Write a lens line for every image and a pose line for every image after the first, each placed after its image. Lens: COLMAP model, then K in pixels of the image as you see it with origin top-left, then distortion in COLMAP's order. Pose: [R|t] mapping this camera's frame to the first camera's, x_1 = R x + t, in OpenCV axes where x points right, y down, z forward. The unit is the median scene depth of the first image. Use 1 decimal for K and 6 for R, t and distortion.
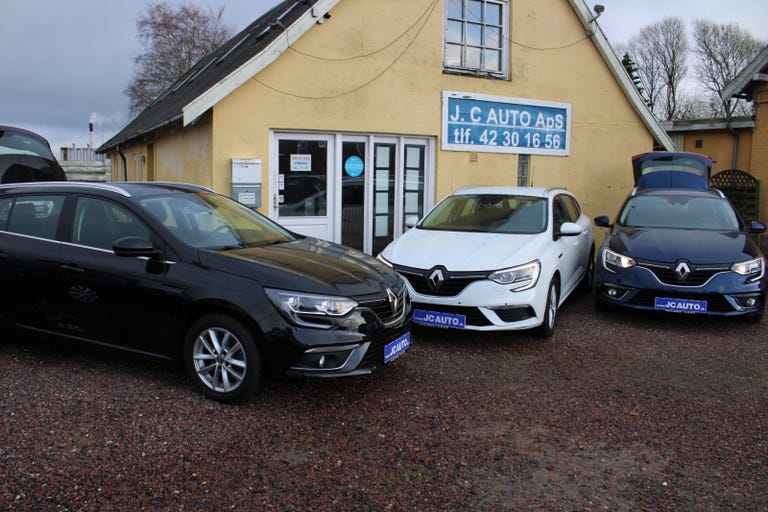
lens RADIAL K [[622.9, 0, 369.7], [0, 622.9, 257.3], [0, 0, 1]] dist [-0.150779, 0.121531]
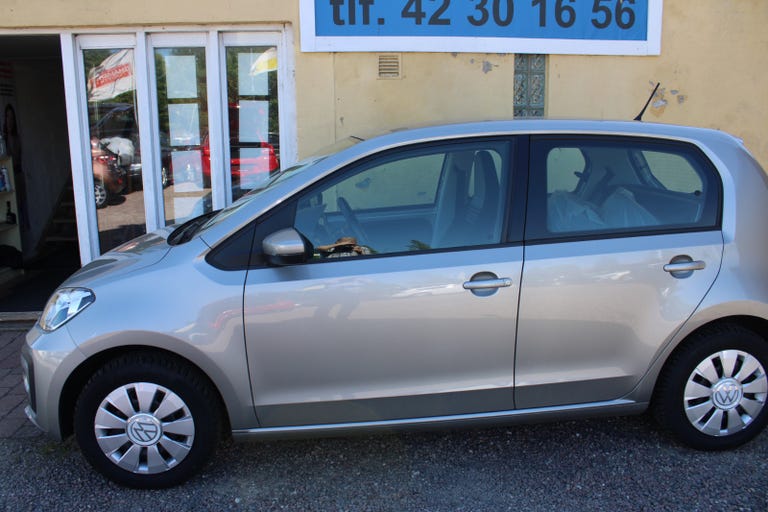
lens RADIAL K [[622.9, 0, 369.7], [0, 622.9, 257.3], [0, 0, 1]] dist [-0.150779, 0.121531]
pose [[0.930682, 0.047711, -0.362706, 0.319976], [-0.022018, 0.996967, 0.074646, -0.055901], [0.365167, -0.061485, 0.928909, 0.570405]]
